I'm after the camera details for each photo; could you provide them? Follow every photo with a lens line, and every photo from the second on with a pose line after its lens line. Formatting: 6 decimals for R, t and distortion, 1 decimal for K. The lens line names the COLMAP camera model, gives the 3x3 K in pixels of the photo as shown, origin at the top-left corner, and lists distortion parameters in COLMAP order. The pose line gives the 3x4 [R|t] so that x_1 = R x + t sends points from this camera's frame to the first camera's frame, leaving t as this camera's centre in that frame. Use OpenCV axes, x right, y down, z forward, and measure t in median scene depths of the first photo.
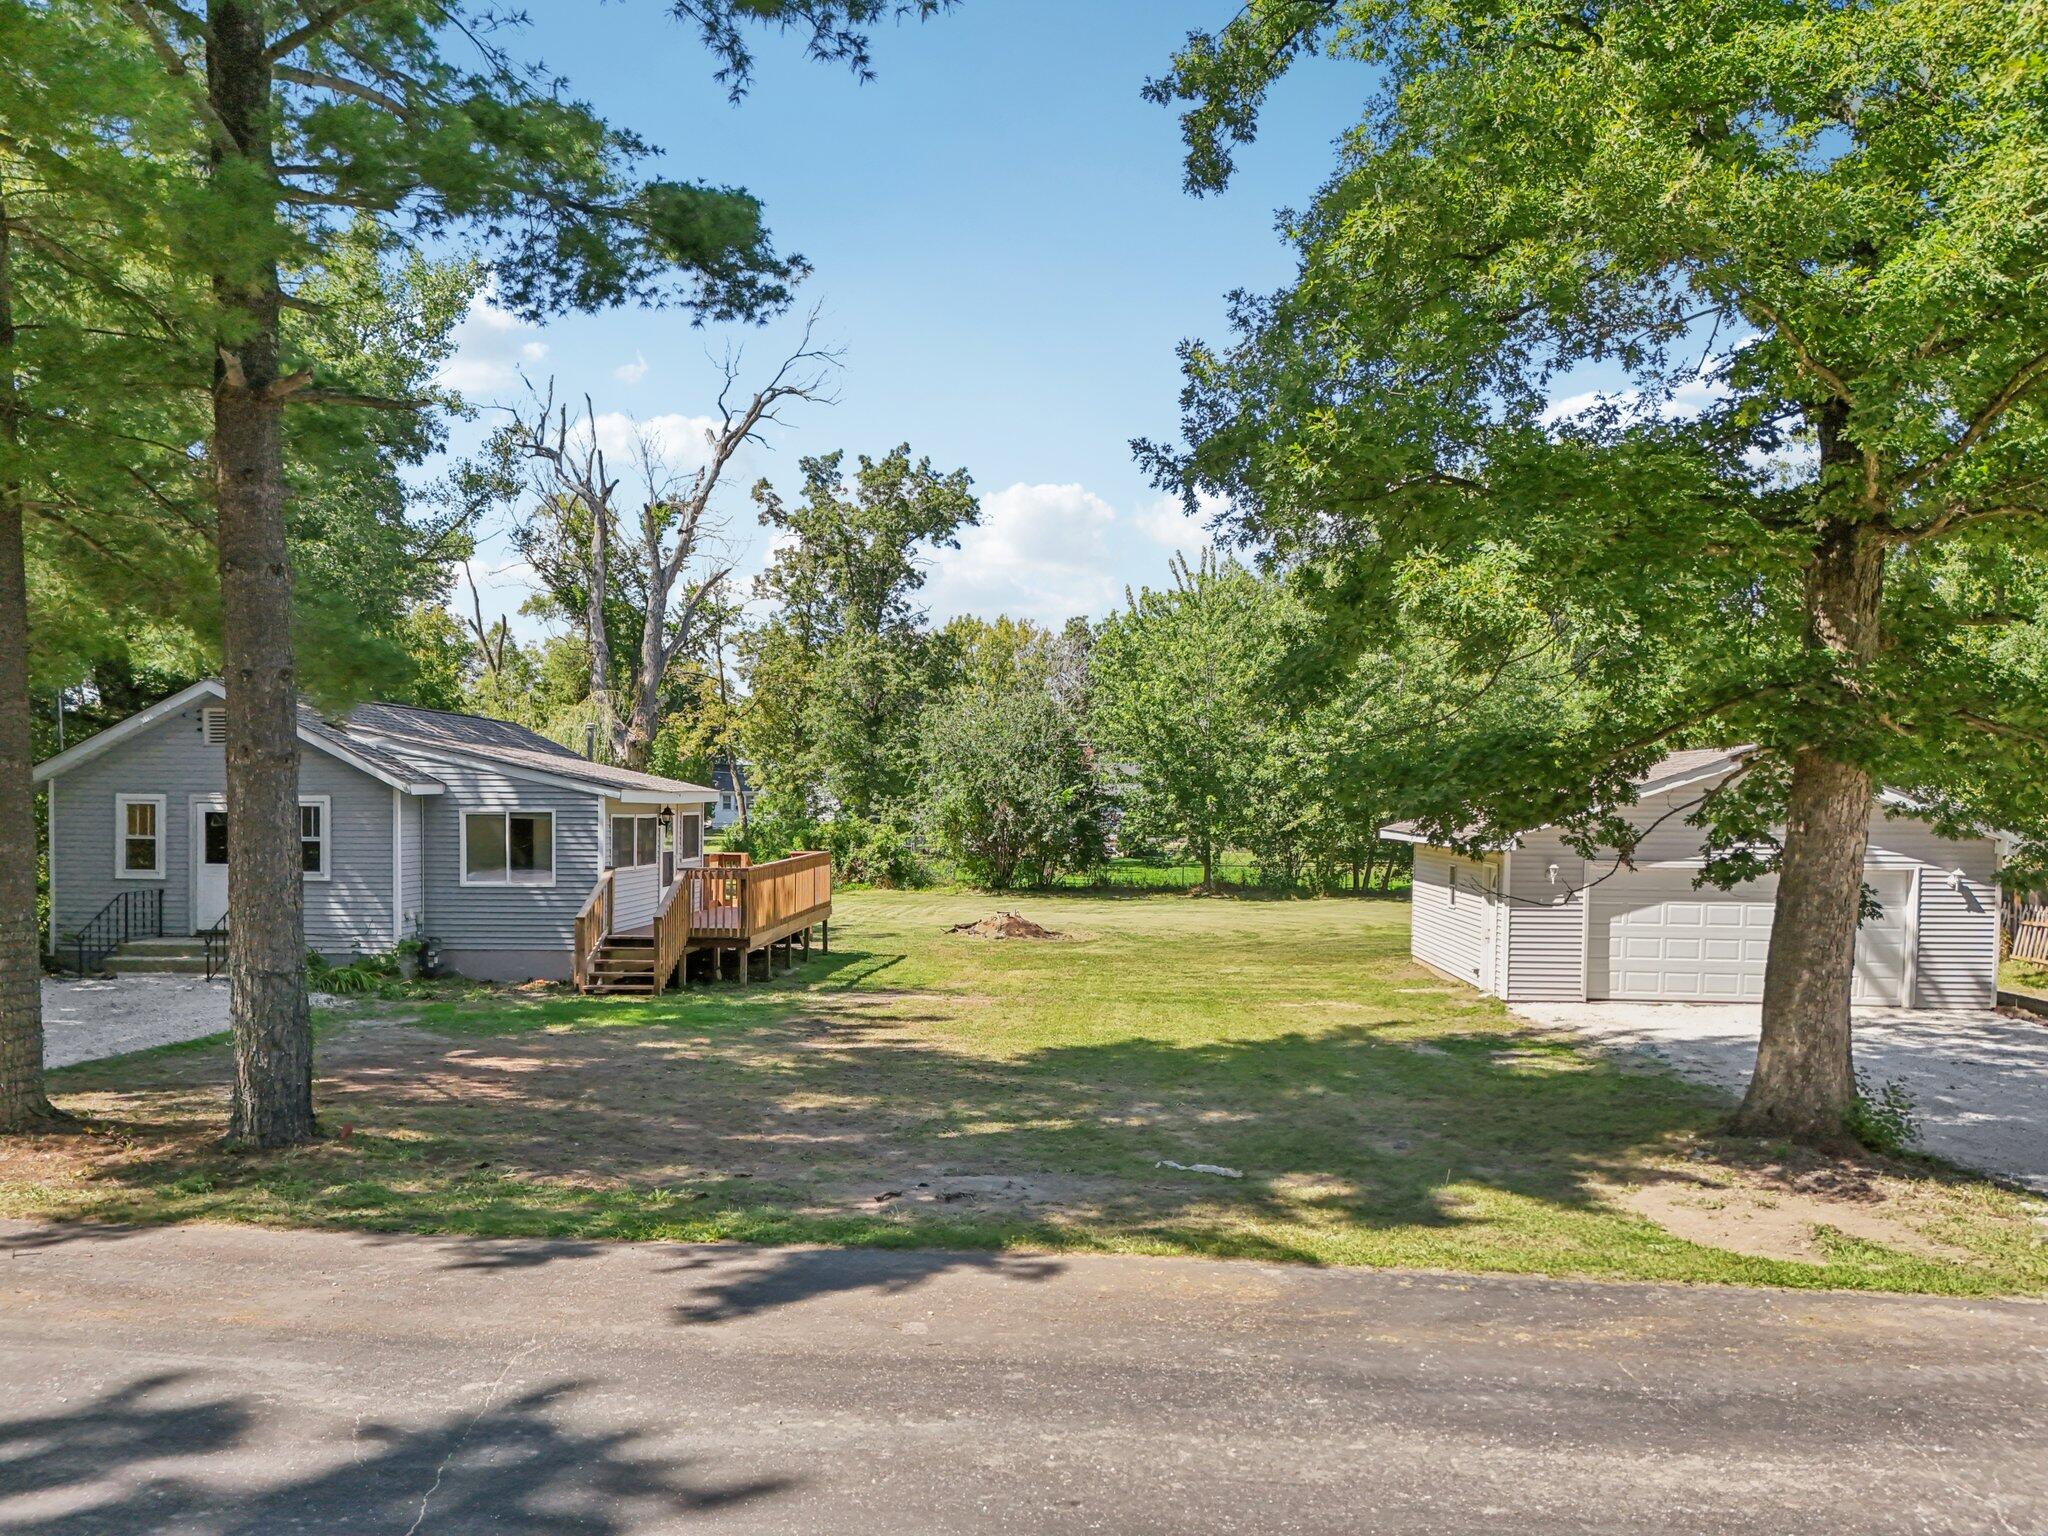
lens RADIAL K [[1500.9, 0, 1016.1], [0, 1500.9, 766.7], [0, 0, 1]] dist [0.102725, -0.124623]
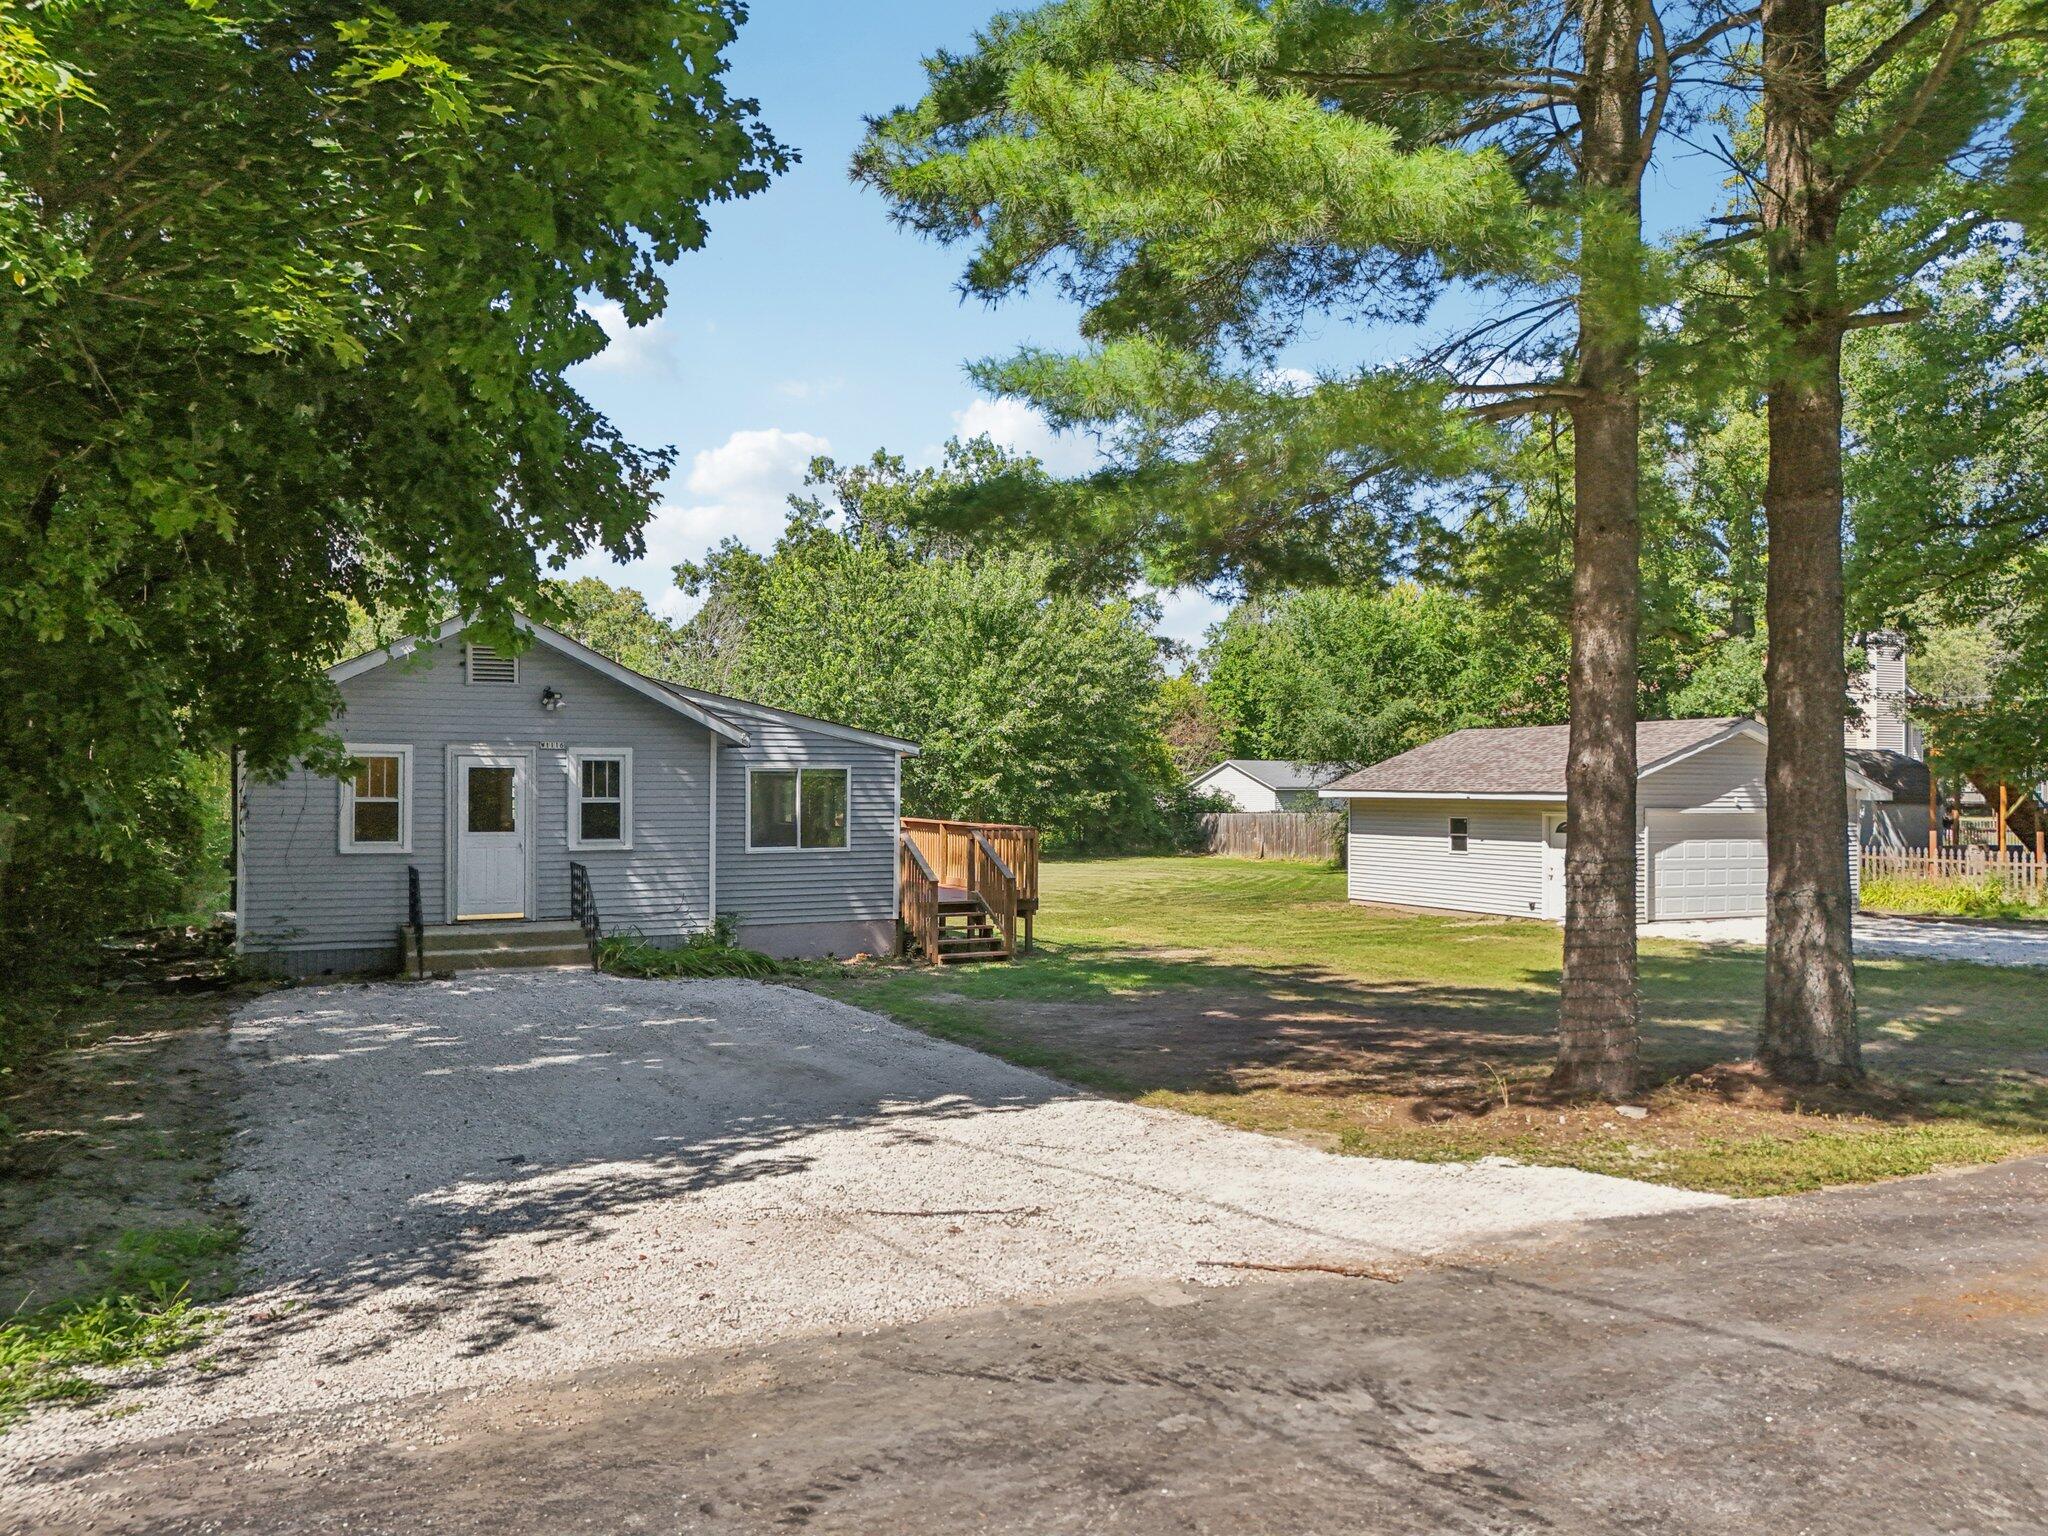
lens RADIAL K [[1500.9, 0, 1016.1], [0, 1500.9, 766.7], [0, 0, 1]] dist [0.102725, -0.124623]
pose [[0.879333, 0.001317, 0.476205, -0.659851], [-0.018518, 0.999334, 0.031431, -0.001574], [-0.475846, -0.036457, 0.878773, 0.161434]]
